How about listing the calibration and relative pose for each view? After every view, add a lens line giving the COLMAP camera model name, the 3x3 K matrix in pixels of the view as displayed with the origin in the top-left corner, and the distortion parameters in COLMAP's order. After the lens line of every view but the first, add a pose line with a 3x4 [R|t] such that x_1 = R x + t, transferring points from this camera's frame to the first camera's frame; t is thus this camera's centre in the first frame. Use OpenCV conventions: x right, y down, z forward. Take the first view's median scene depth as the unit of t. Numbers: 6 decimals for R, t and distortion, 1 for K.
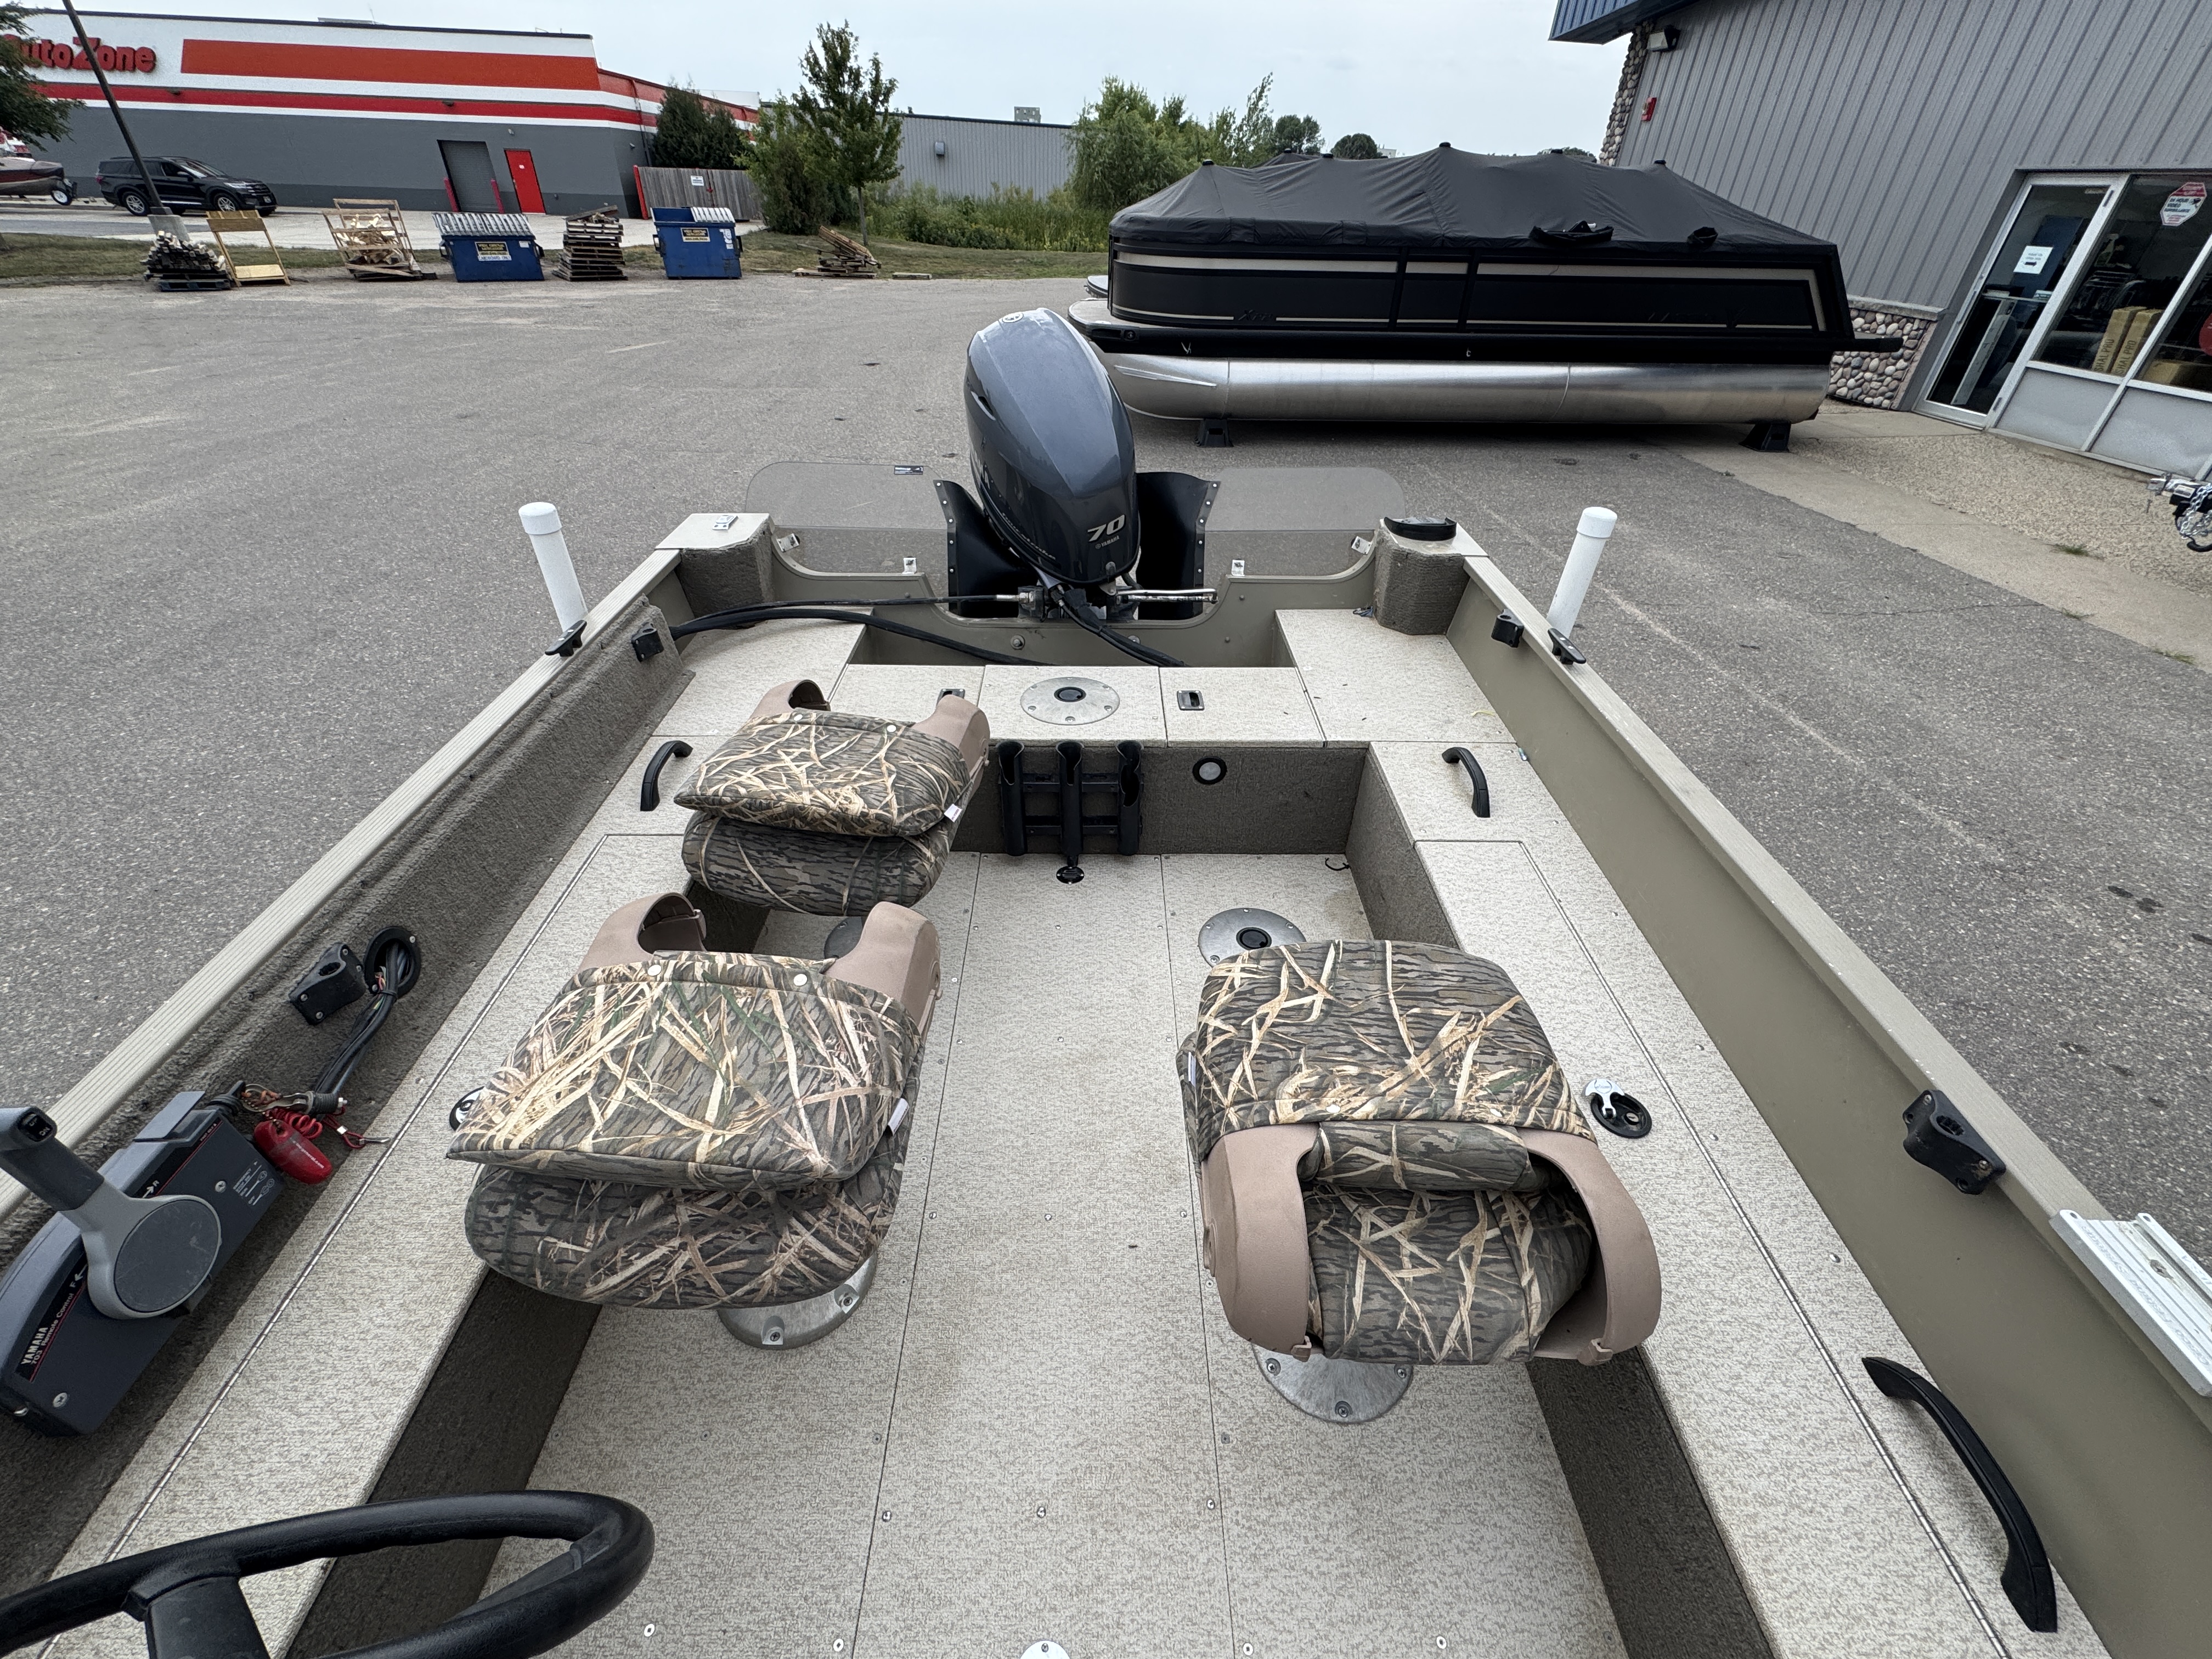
lens RADIAL K [[910.7, 0, 1106.0], [0, 910.7, 829.5], [0, 0, 1]] dist [-0.003563, -0.000392]
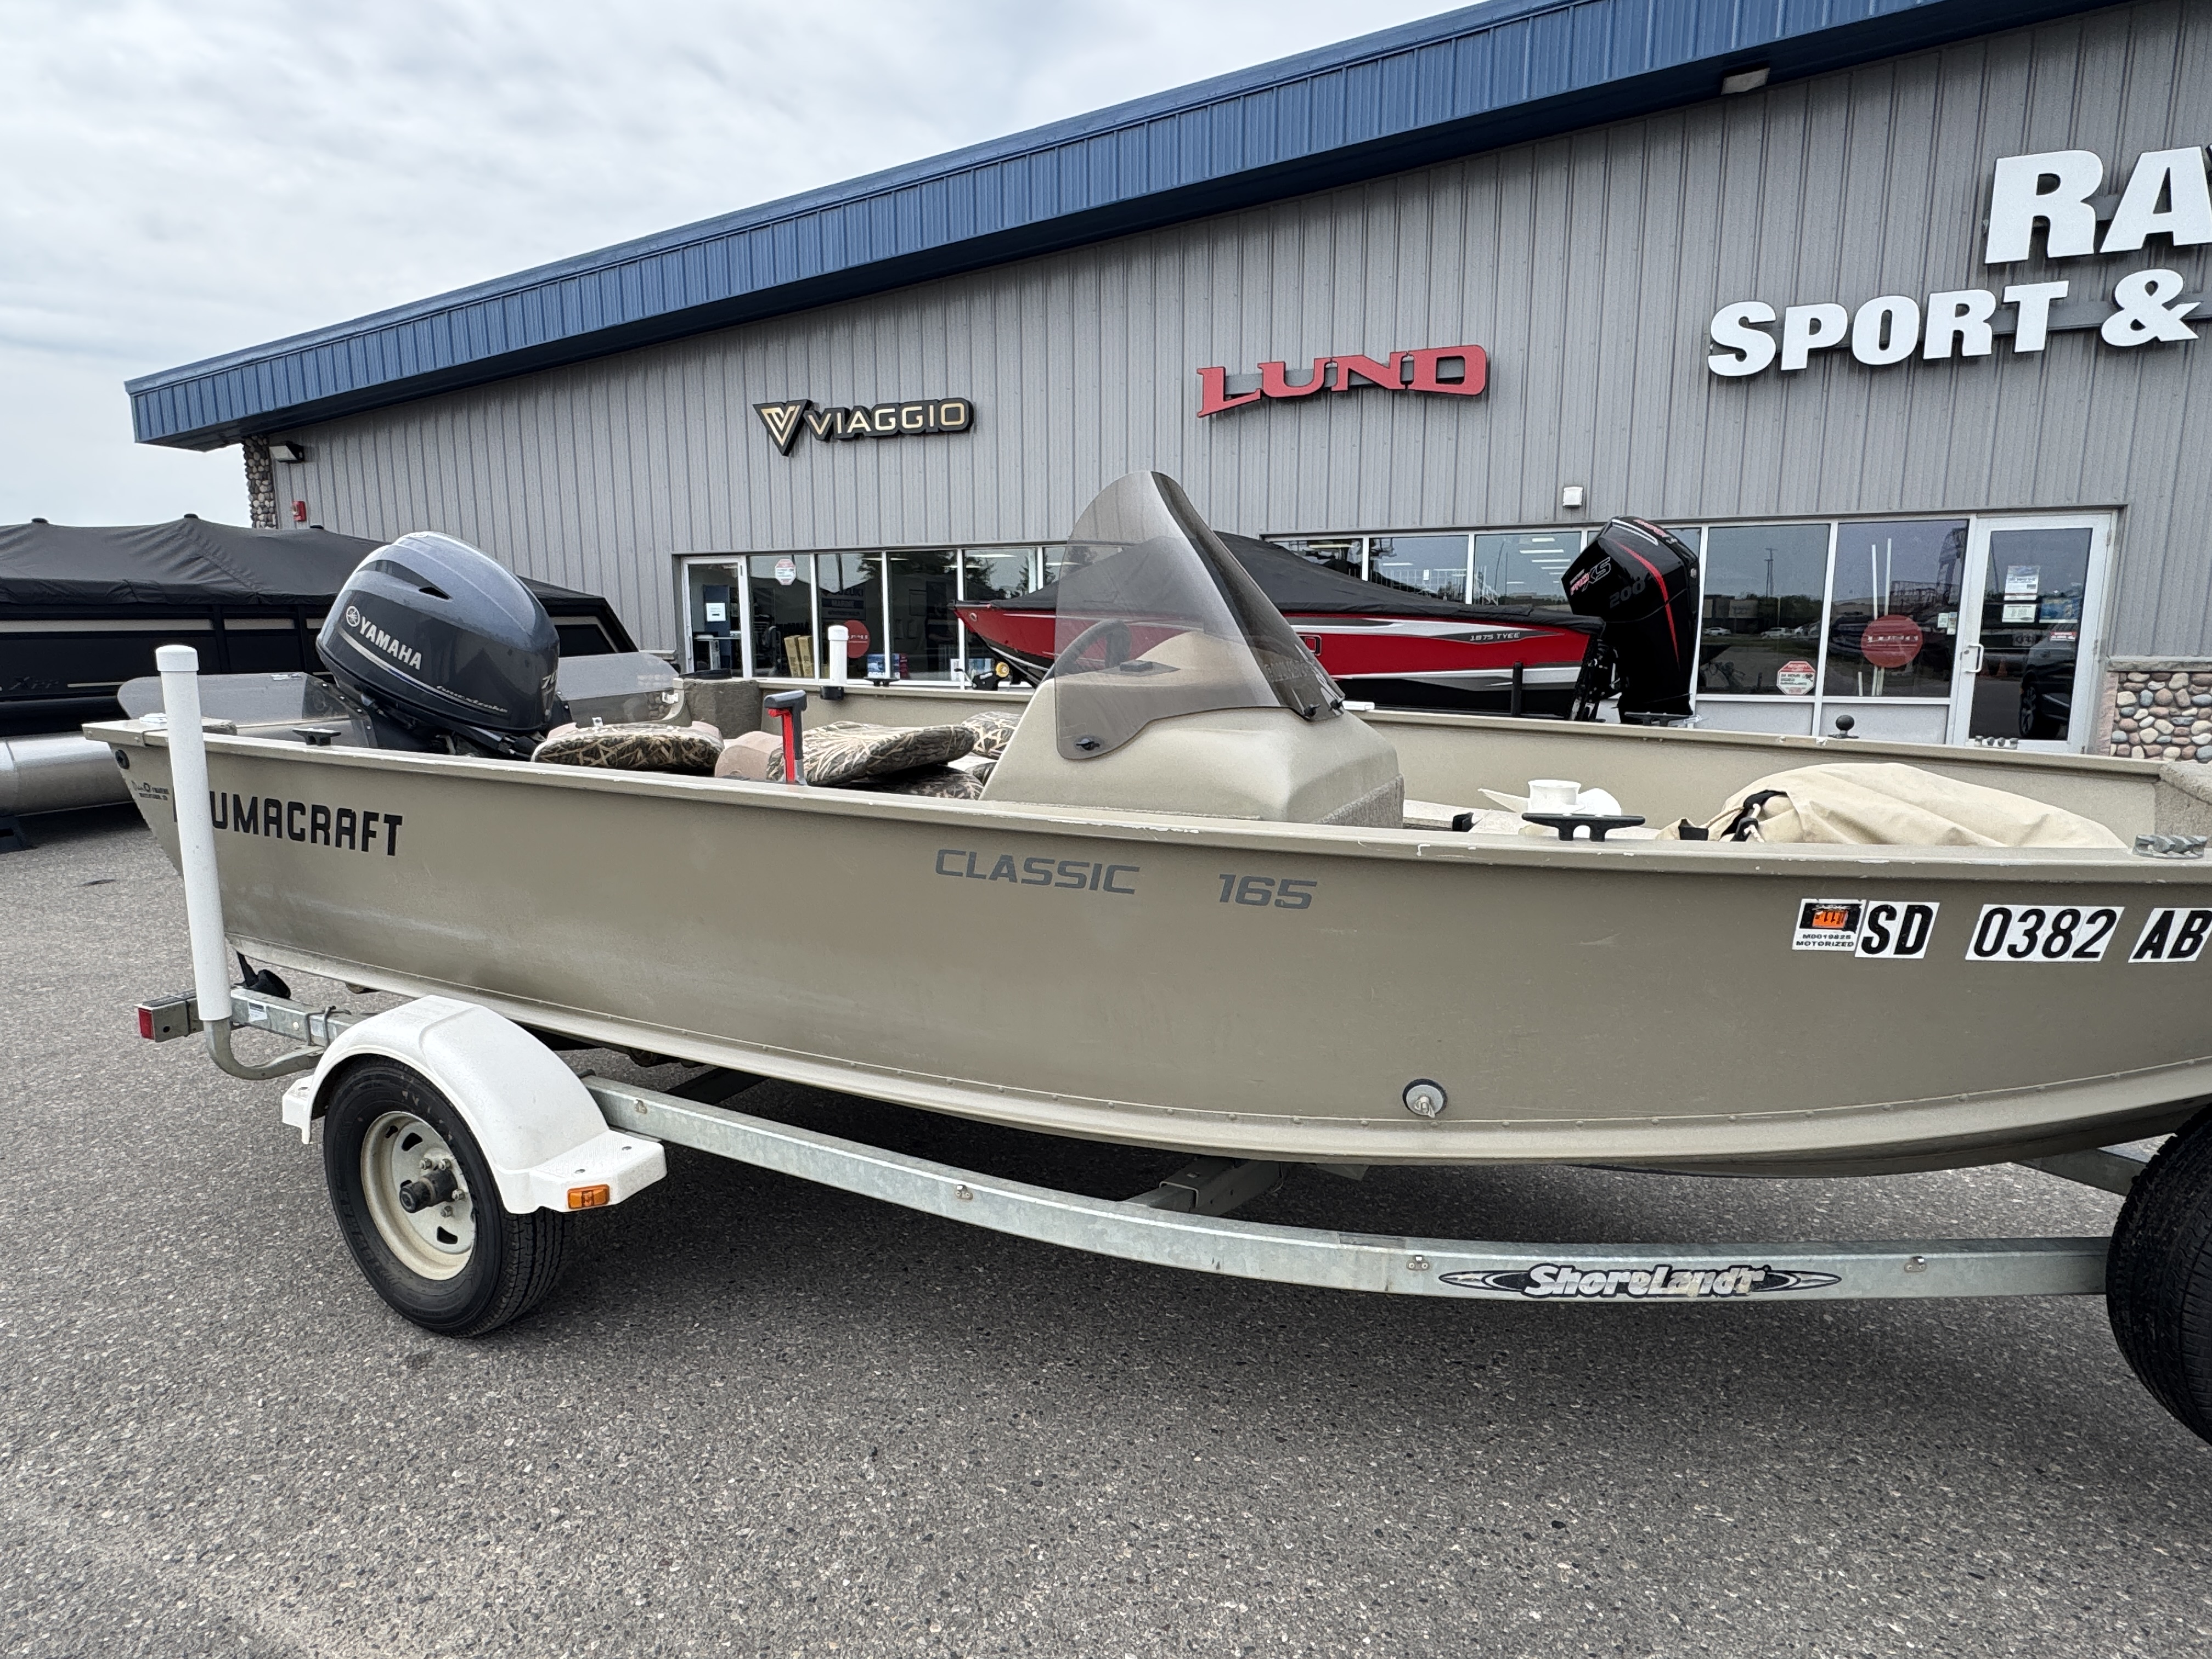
lens RADIAL K [[1218.6, 0, 1106.0], [0, 1218.6, 829.5], [0, 0, 1]] dist [-0.004007, 0.002993]
pose [[0.452522, -0.177431, 0.873923, -0.291722], [0.532501, 0.839864, -0.105216, 0.107926], [-0.715309, 0.512978, 0.474540, -0.060078]]
